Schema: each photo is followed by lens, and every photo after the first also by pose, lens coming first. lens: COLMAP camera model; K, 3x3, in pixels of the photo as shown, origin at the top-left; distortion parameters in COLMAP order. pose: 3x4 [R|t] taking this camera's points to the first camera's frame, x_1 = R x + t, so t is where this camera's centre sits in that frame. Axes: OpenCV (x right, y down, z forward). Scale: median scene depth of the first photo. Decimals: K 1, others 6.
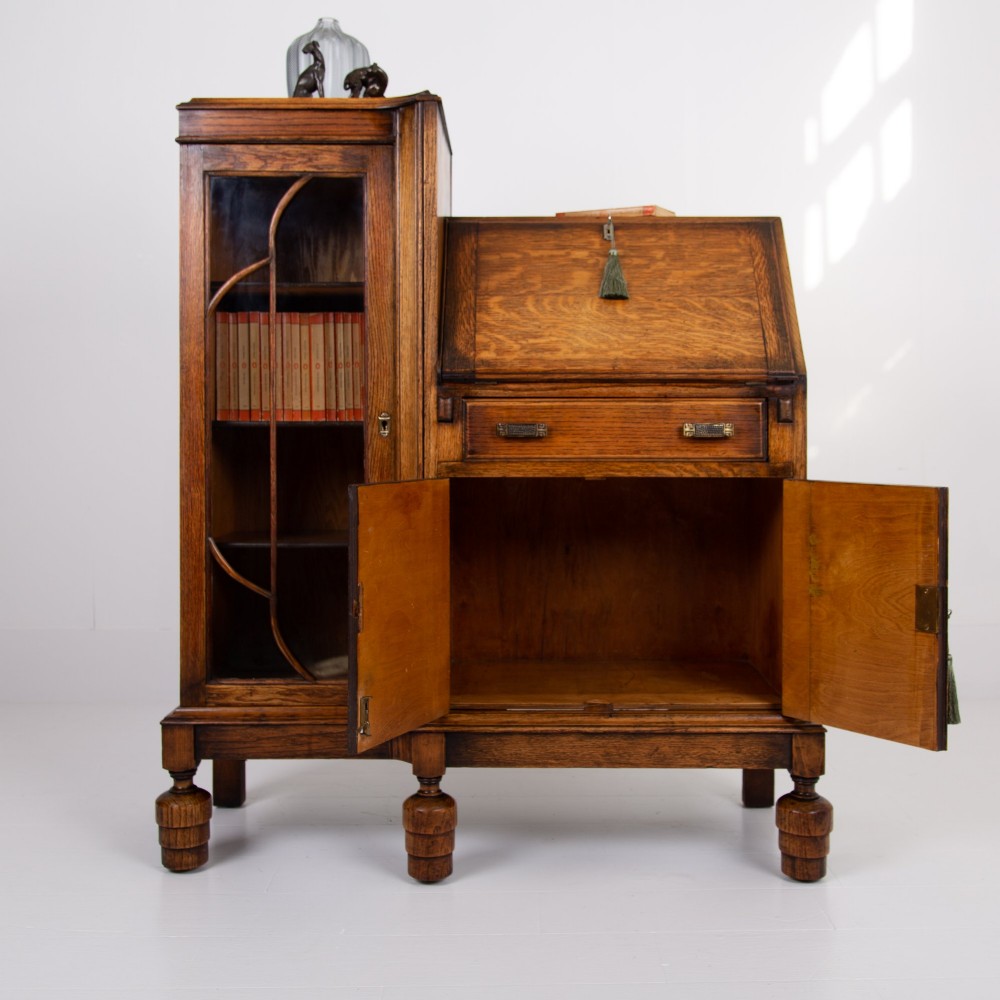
lens RADIAL K [[1237.2, 0, 528.2], [0, 1237.2, 474.8], [0, 0, 1]] dist [-0.021947, 0.000000]
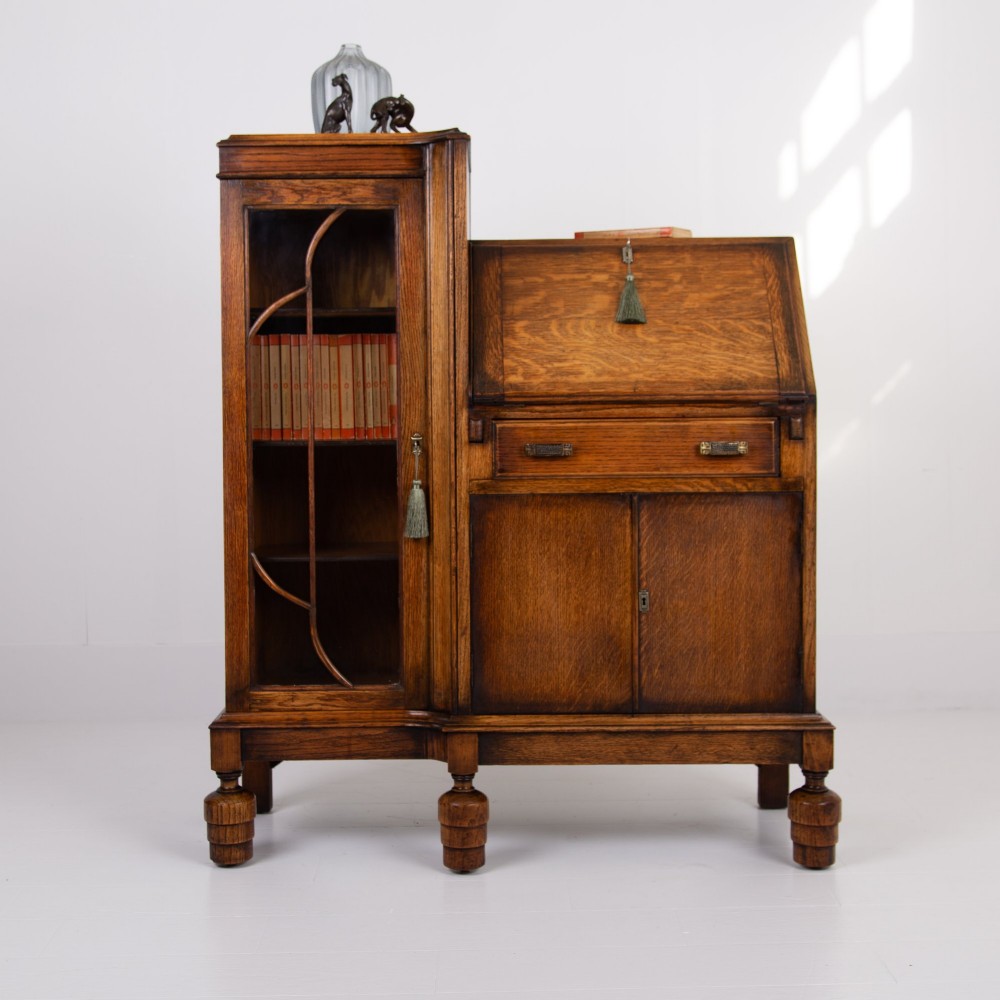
lens RADIAL K [[1579.5, 0, 488.0], [0, 1579.5, 528.7], [0, 0, 1]] dist [-0.035523, 0.000000]
pose [[0.999915, -0.008261, -0.010068, -0.043005], [0.008661, 0.999147, 0.040370, -0.022735], [0.009726, -0.040453, 0.999134, -0.354001]]
